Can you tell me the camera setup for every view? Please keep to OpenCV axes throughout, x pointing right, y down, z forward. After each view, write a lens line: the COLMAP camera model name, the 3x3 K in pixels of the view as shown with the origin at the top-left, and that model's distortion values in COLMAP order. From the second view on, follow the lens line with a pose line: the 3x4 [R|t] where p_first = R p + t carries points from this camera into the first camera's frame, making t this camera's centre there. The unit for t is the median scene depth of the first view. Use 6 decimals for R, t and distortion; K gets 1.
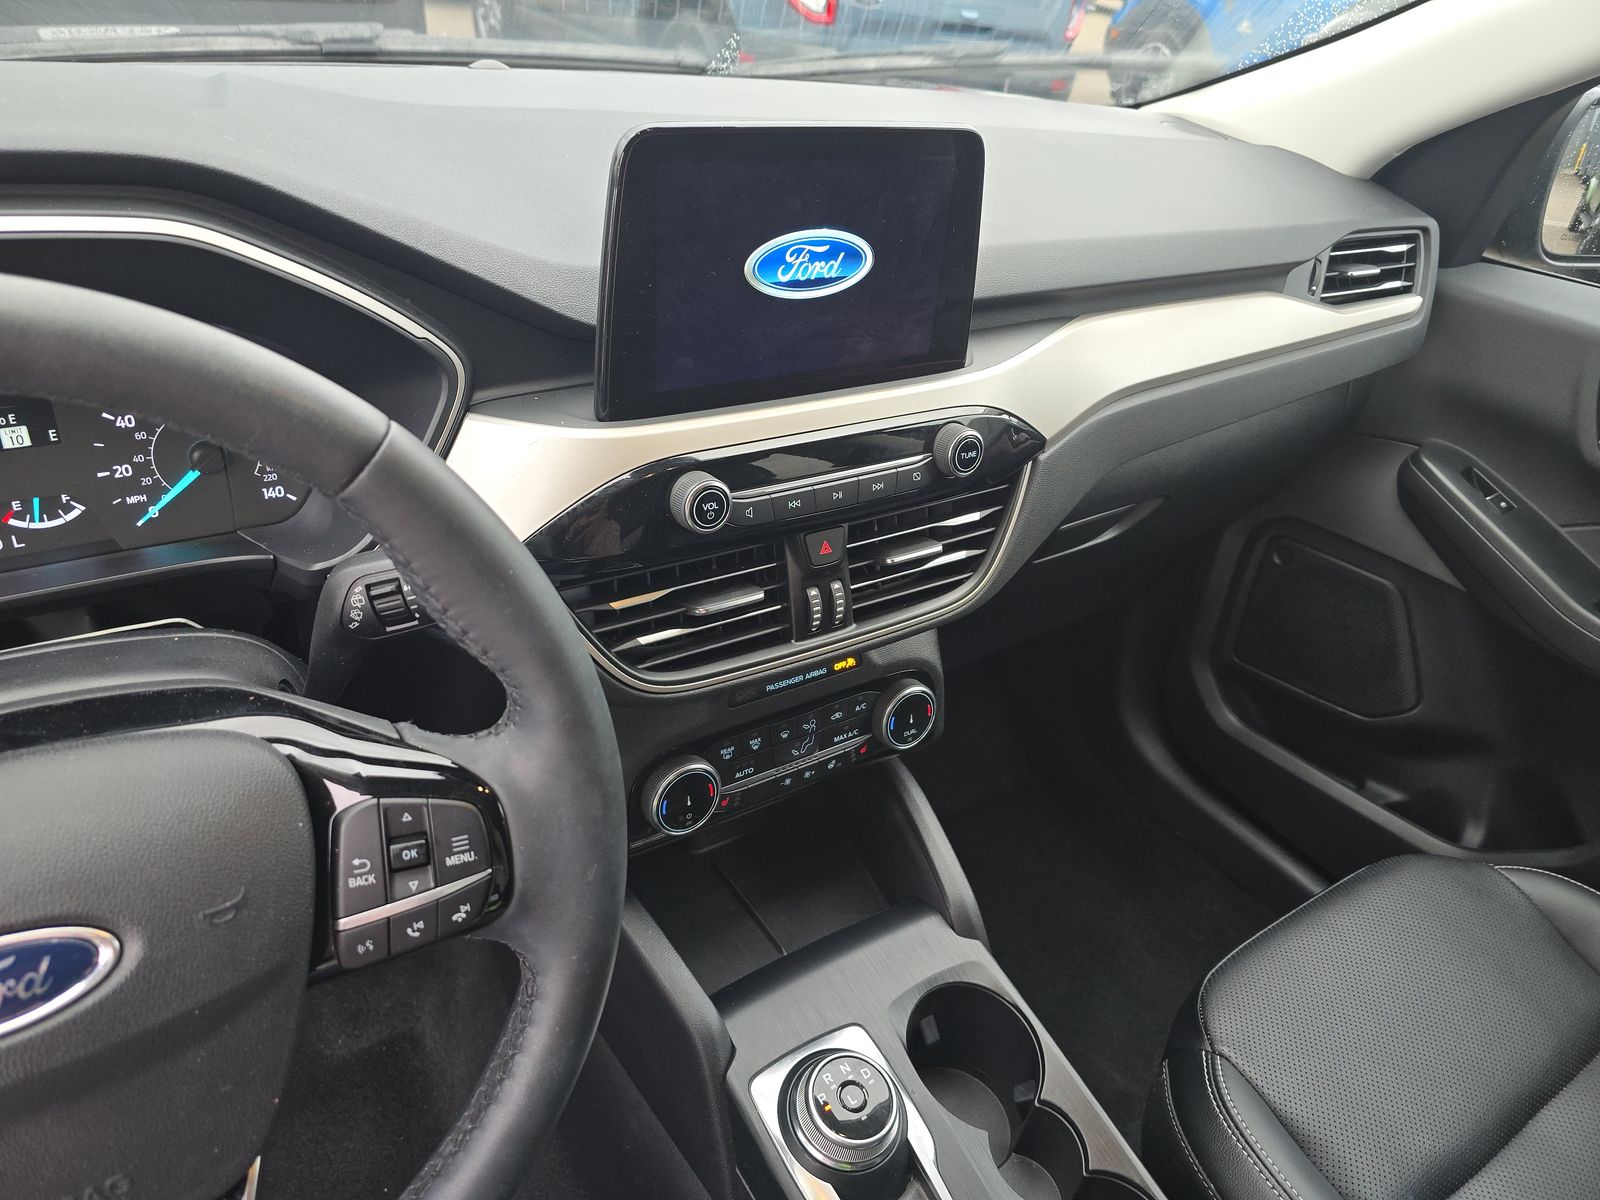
lens RADIAL K [[1095.3, 0, 784.0], [0, 1095.3, 584.0], [0, 0, 1]] dist [0.056183, -0.065192]
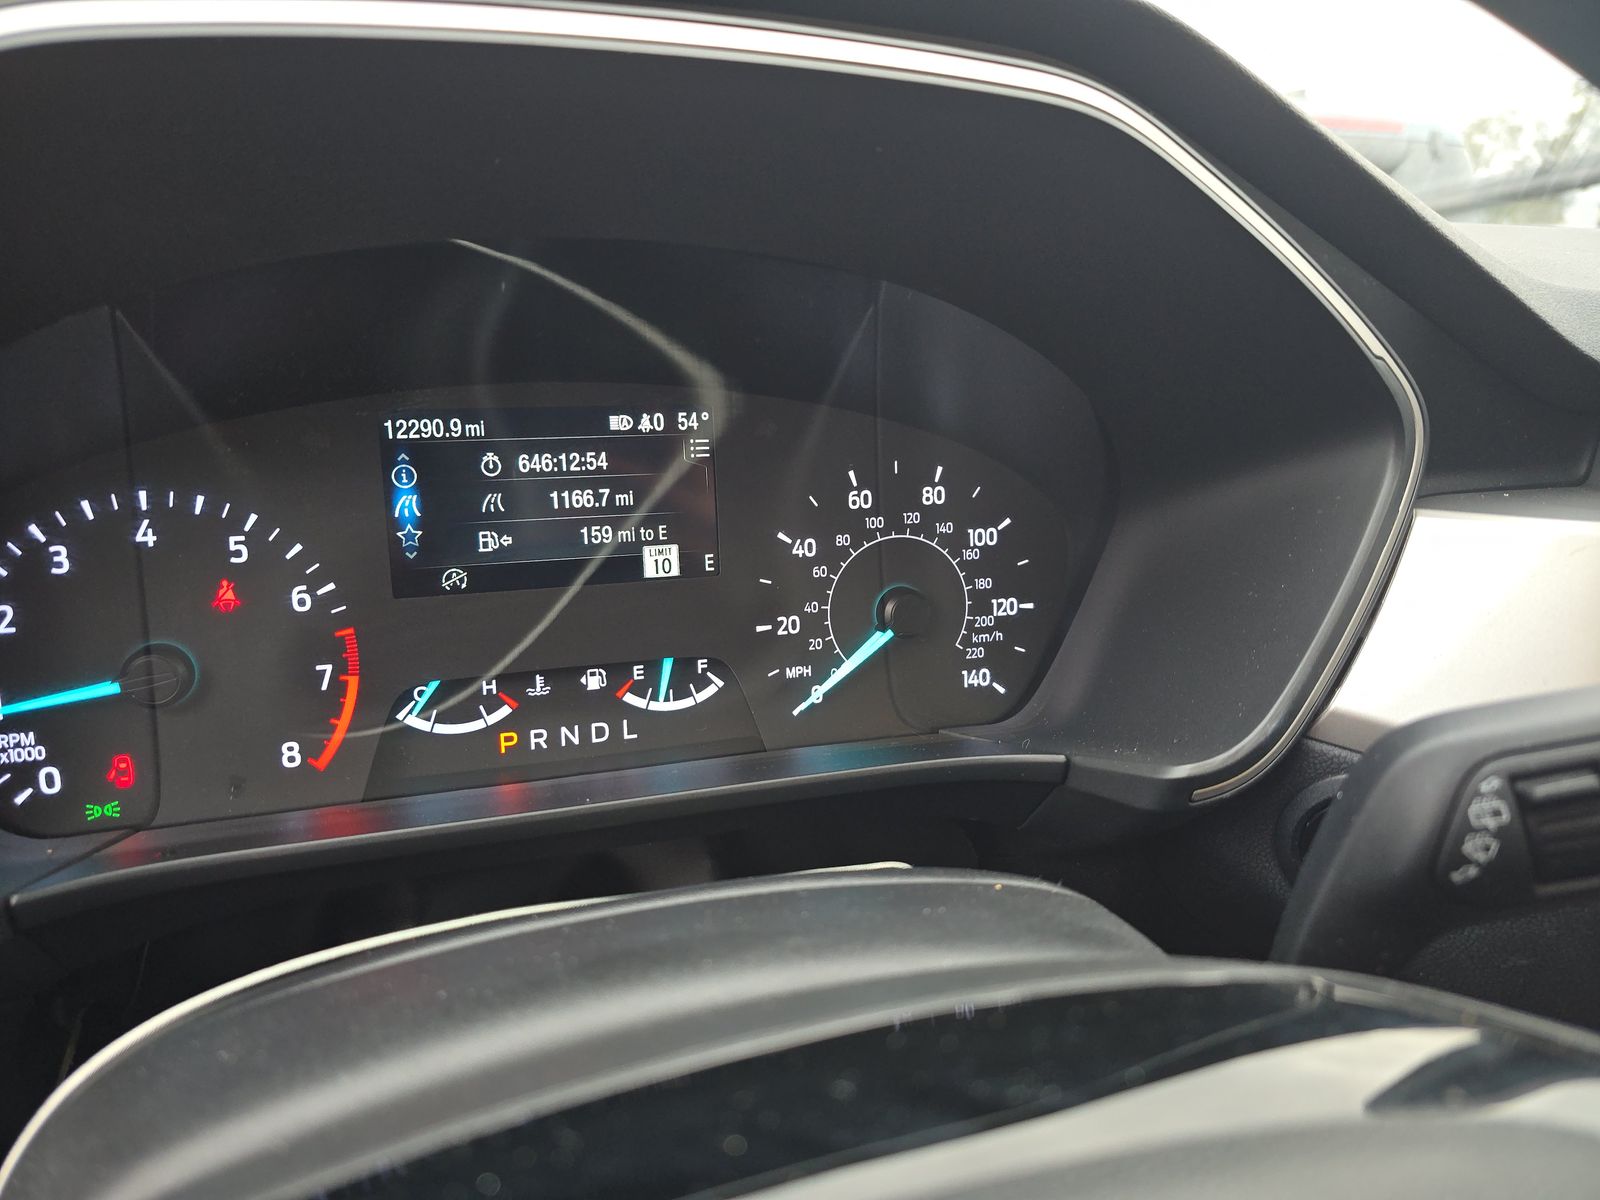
lens RADIAL K [[1095.3, 0, 795.5], [0, 1095.3, 573.2], [0, 0, 1]] dist [0.056183, -0.065192]
pose [[0.960201, -0.019314, -0.278641, -0.416163], [-0.066759, 0.952821, -0.296100, 0.056879], [0.271214, 0.302917, 0.913611, 0.412869]]
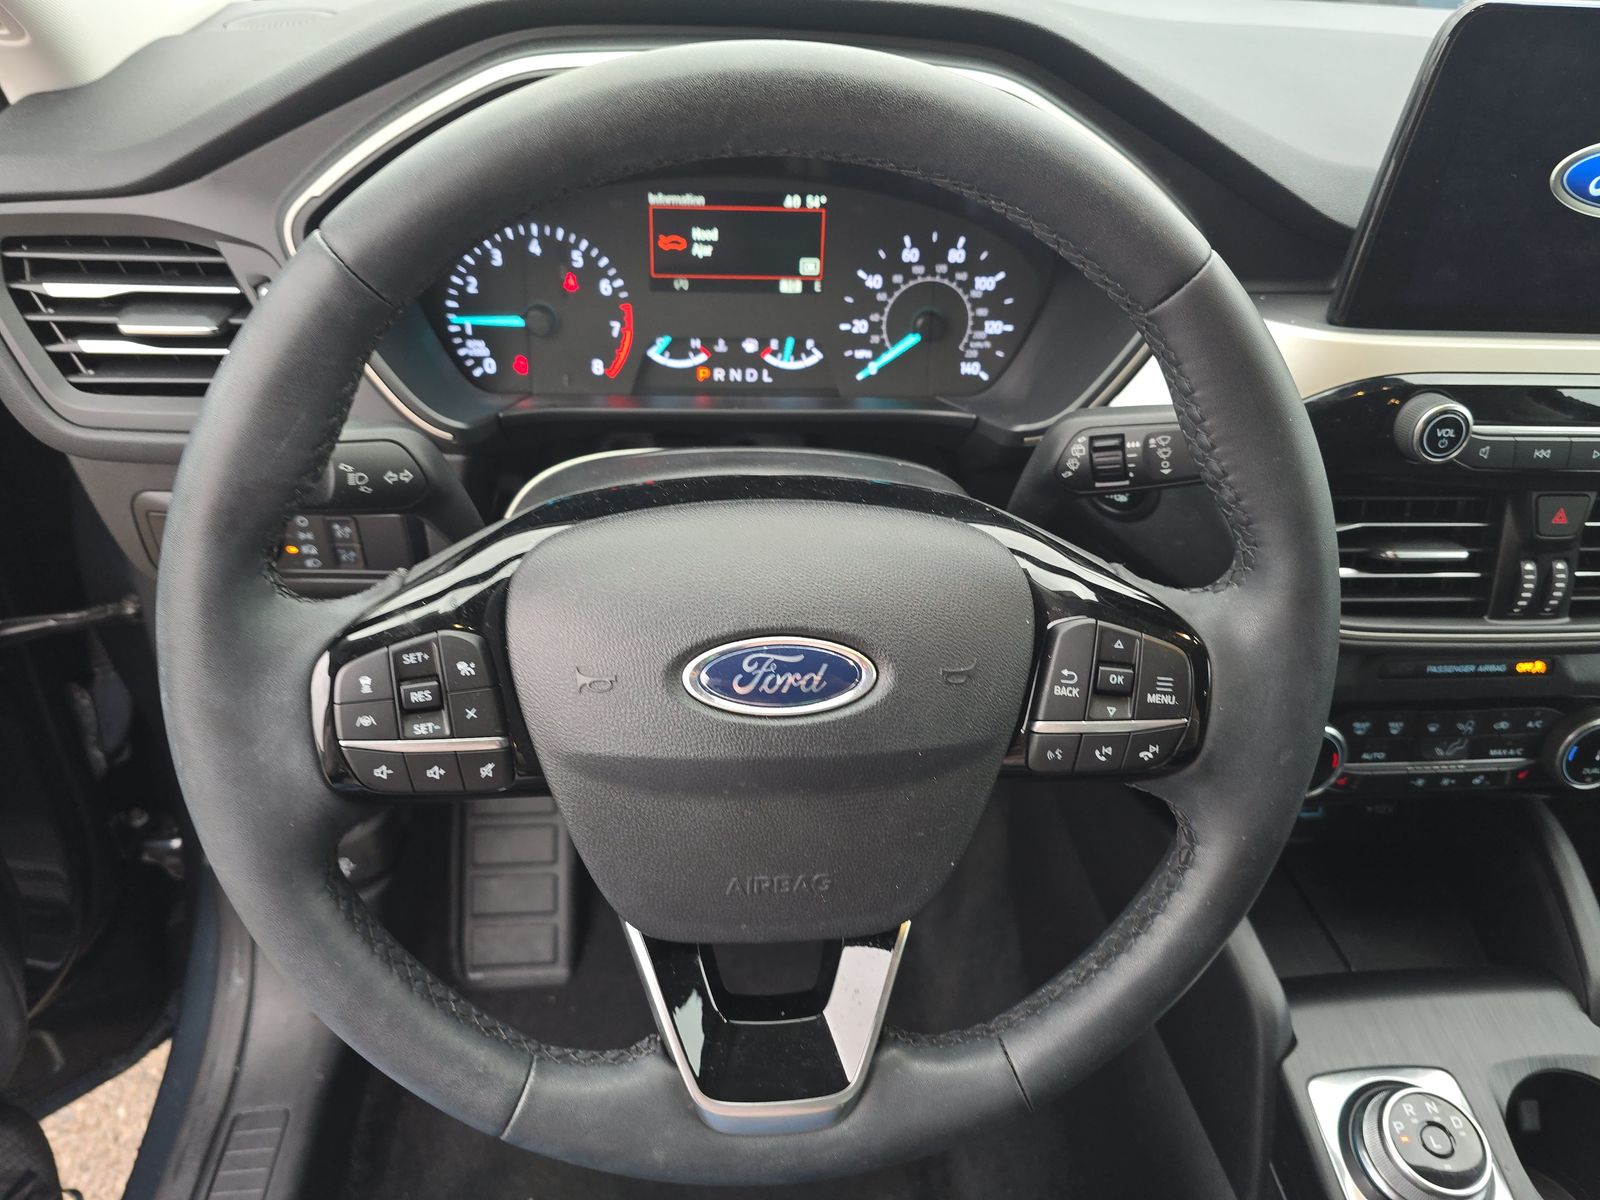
lens RADIAL K [[1095.3, 0, 785.3], [0, 1095.3, 586.5], [0, 0, 1]] dist [0.056183, -0.065192]
pose [[0.879007, 0.211596, -0.427287, -0.128005], [-0.209869, 0.976358, 0.051761, 0.115498], [0.428137, 0.044176, 0.902633, -0.034988]]
